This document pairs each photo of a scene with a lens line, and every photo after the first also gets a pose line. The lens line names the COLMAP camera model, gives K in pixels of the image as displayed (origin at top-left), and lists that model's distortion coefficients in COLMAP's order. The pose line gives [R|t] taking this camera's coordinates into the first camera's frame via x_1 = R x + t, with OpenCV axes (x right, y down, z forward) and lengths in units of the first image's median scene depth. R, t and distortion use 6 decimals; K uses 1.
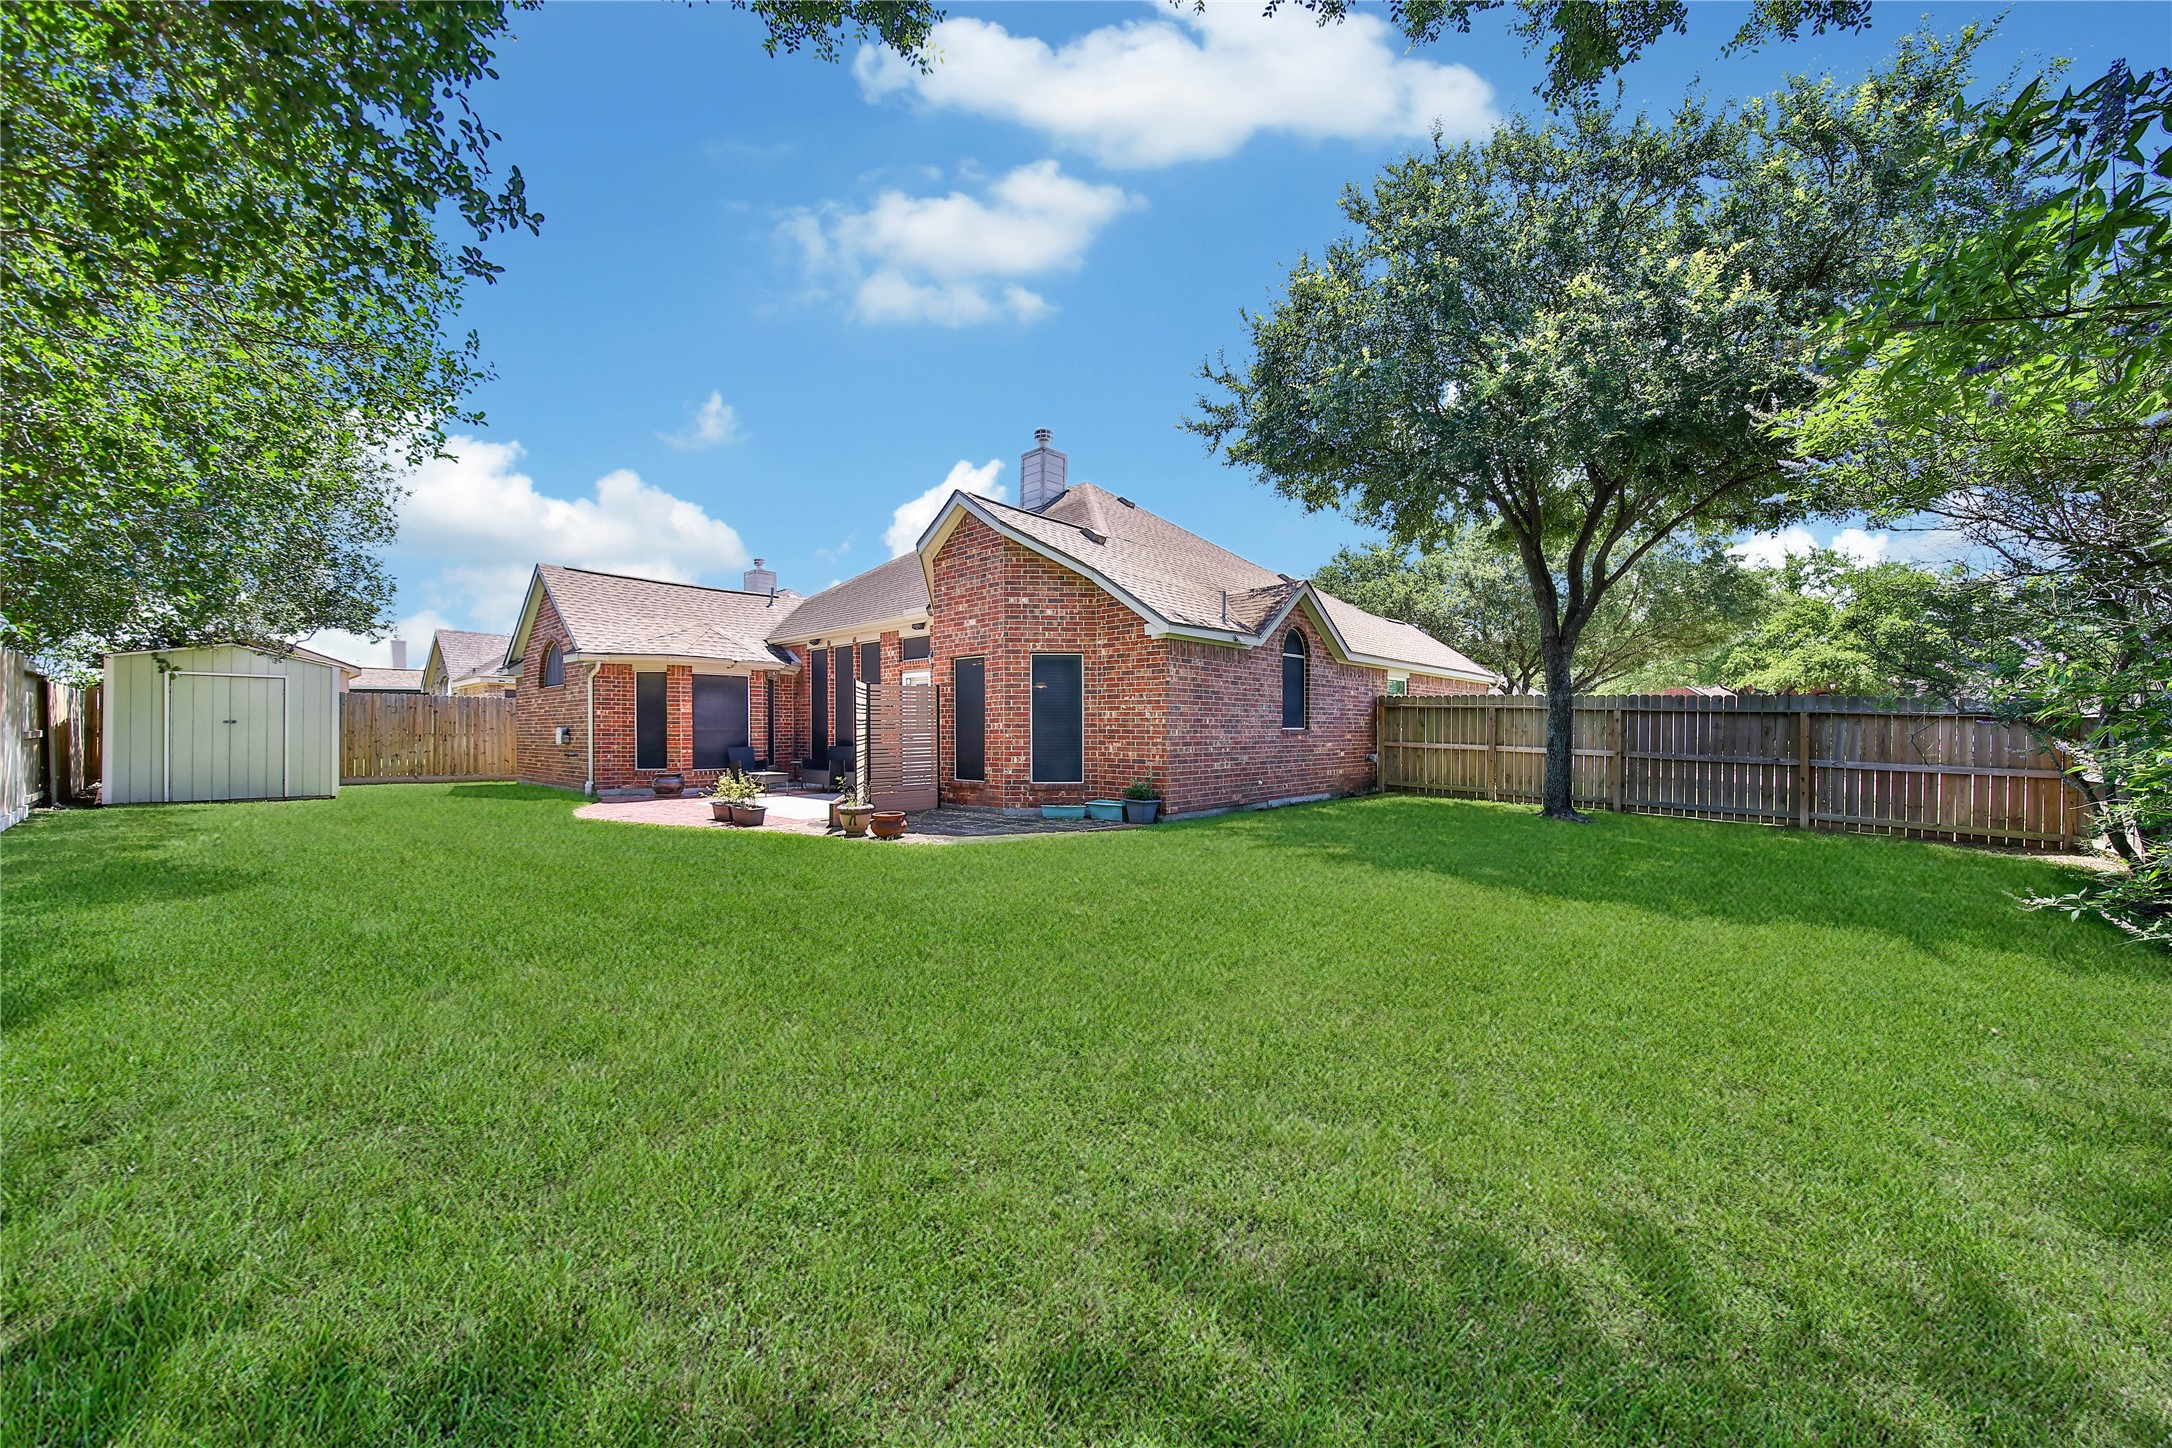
lens RADIAL K [[787.6, 0, 1080.8], [0, 787.6, 734.2], [0, 0, 1]] dist [-0.000558, -0.000376]
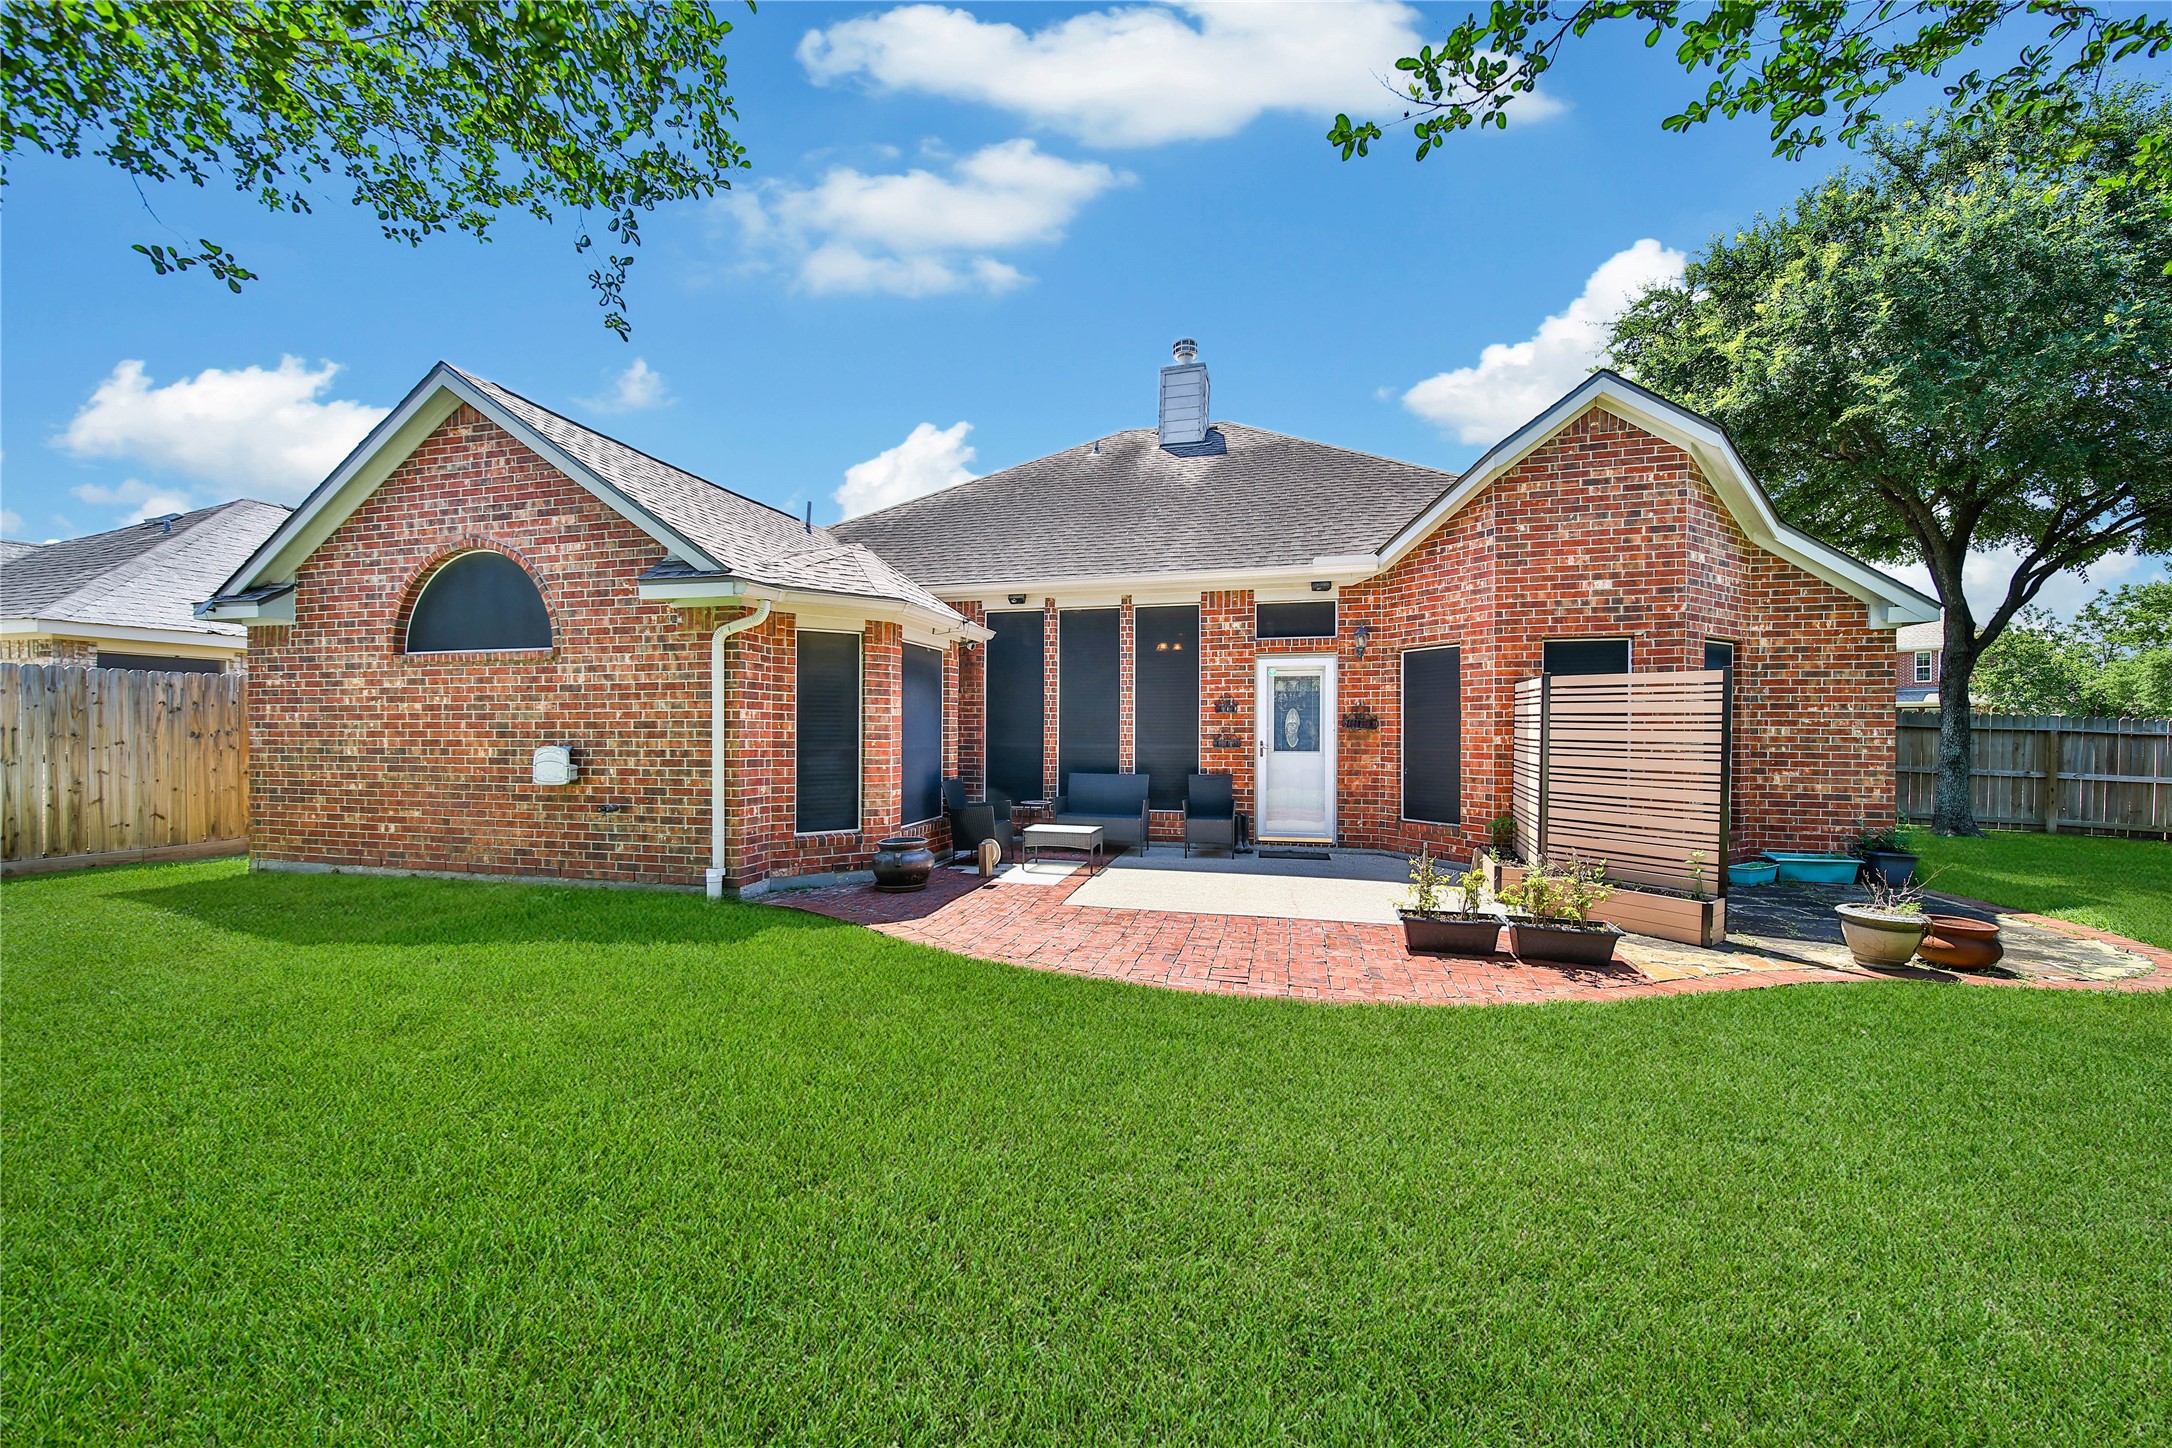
lens RADIAL K [[787.6, 0, 1080.8], [0, 787.6, 734.2], [0, 0, 1]] dist [-0.000558, -0.000376]
pose [[0.884345, 0.000275, 0.466834, -0.804231], [-0.001846, 0.999994, 0.002908, -0.022347], [-0.466830, -0.003433, 0.884340, 0.631045]]
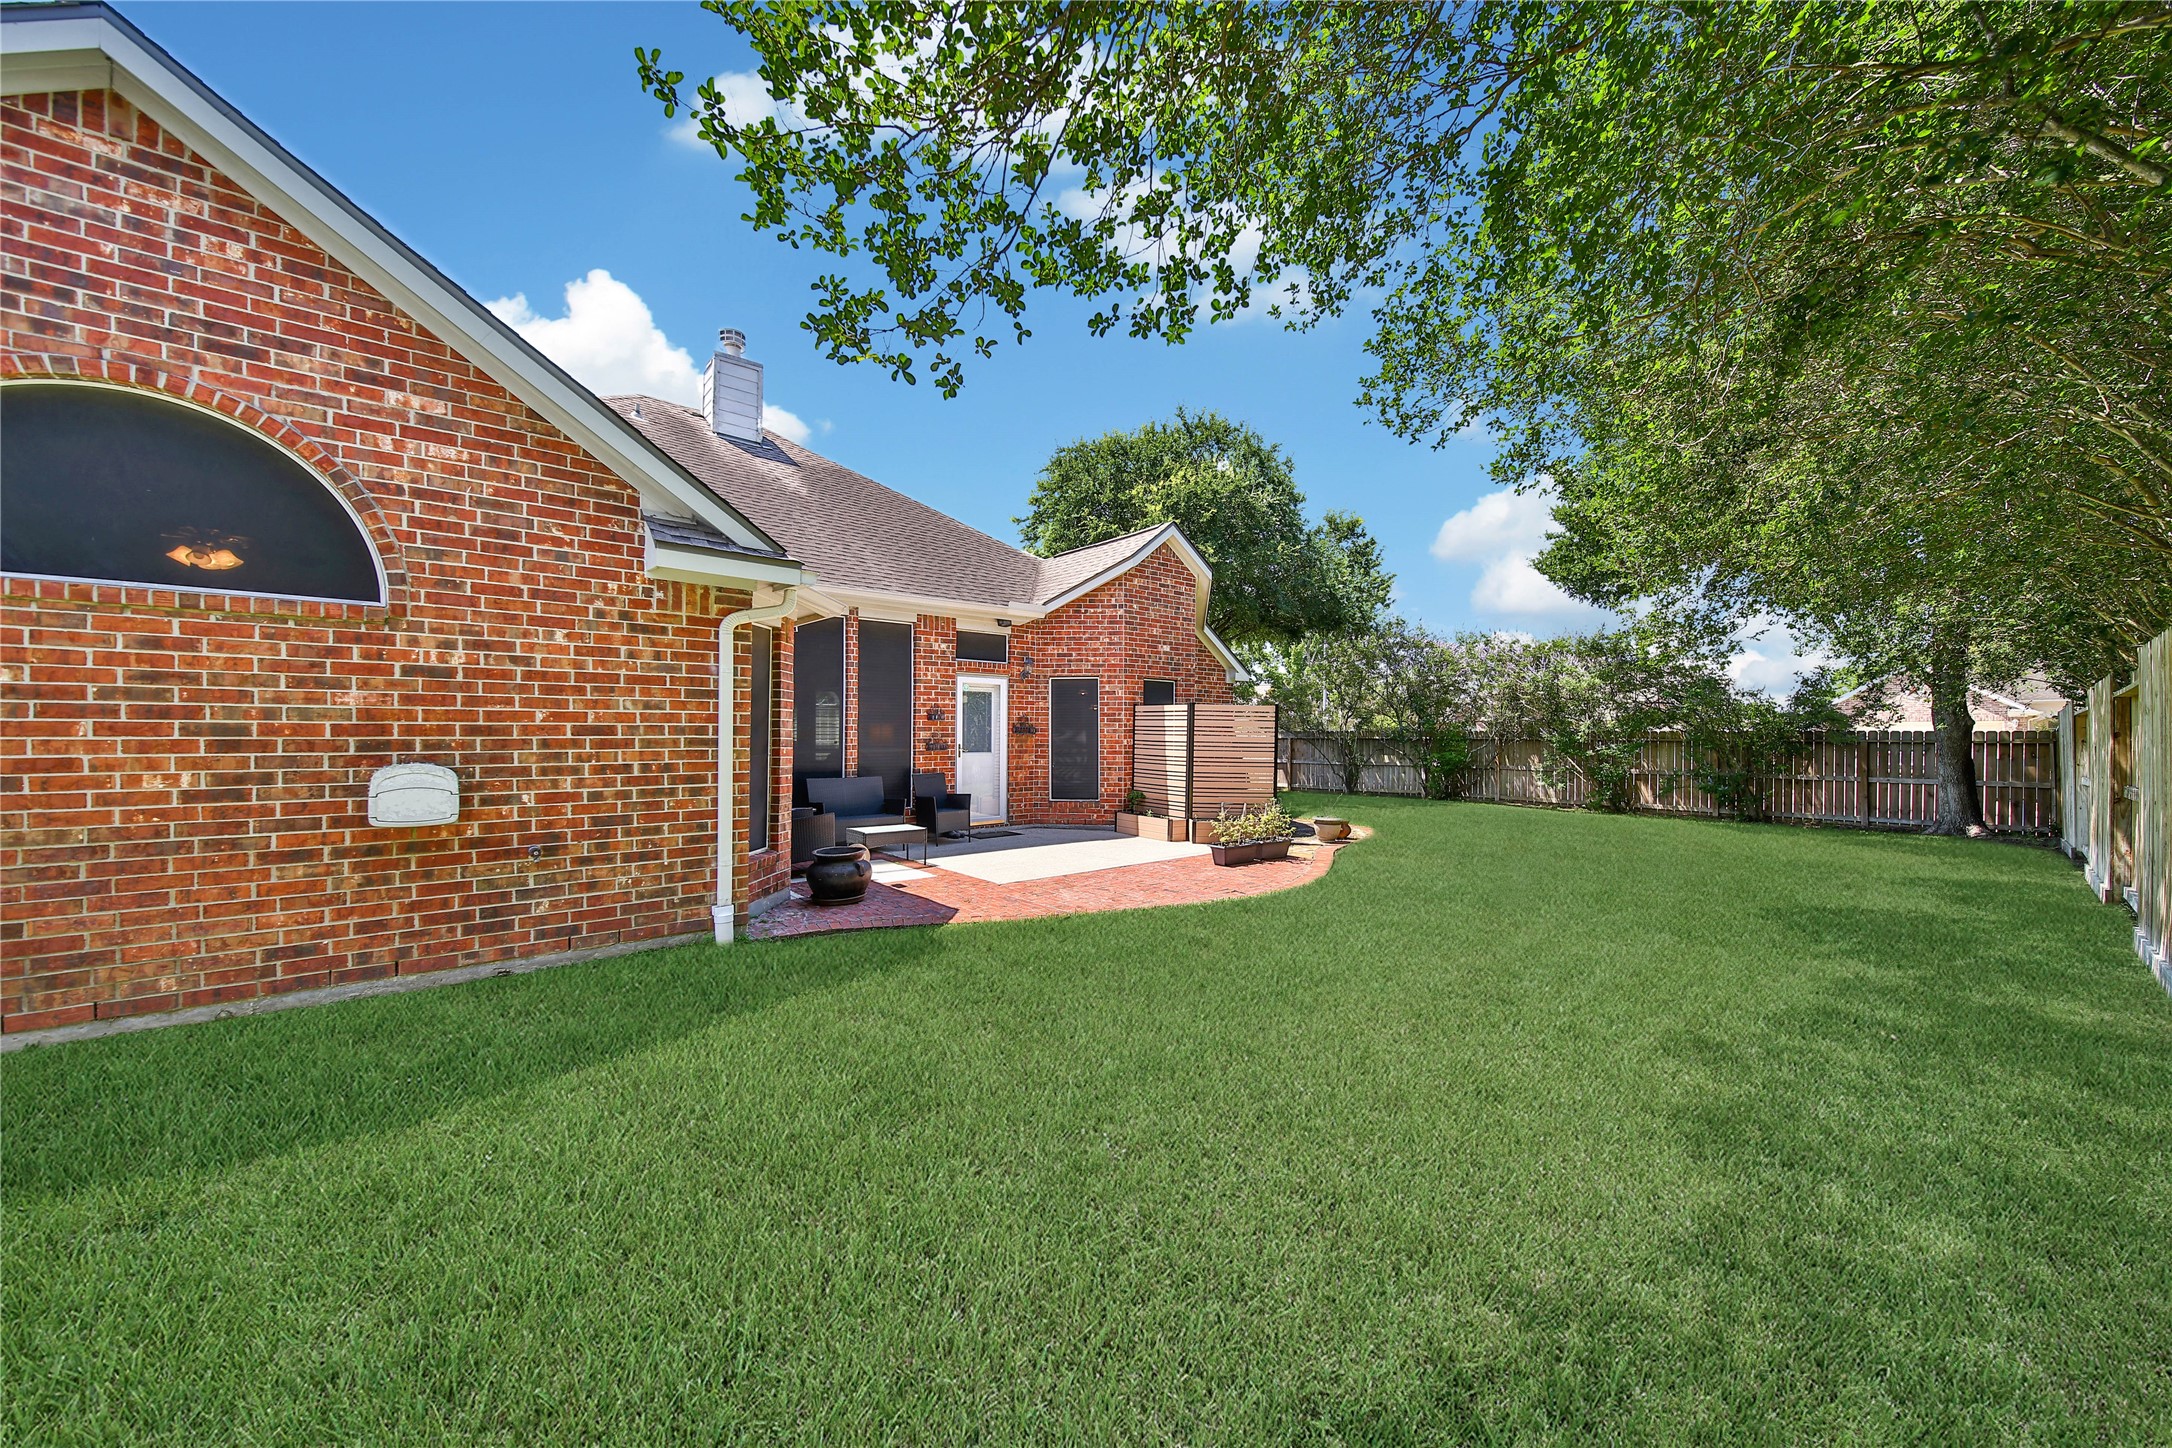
lens RADIAL K [[787.6, 0, 1080.8], [0, 787.6, 734.2], [0, 0, 1]] dist [-0.000558, -0.000376]
pose [[0.126052, 0.001613, 0.992022, -1.197197], [-0.001334, 0.999998, -0.001457, -0.024652], [-0.992023, -0.001139, 0.126054, 0.976237]]
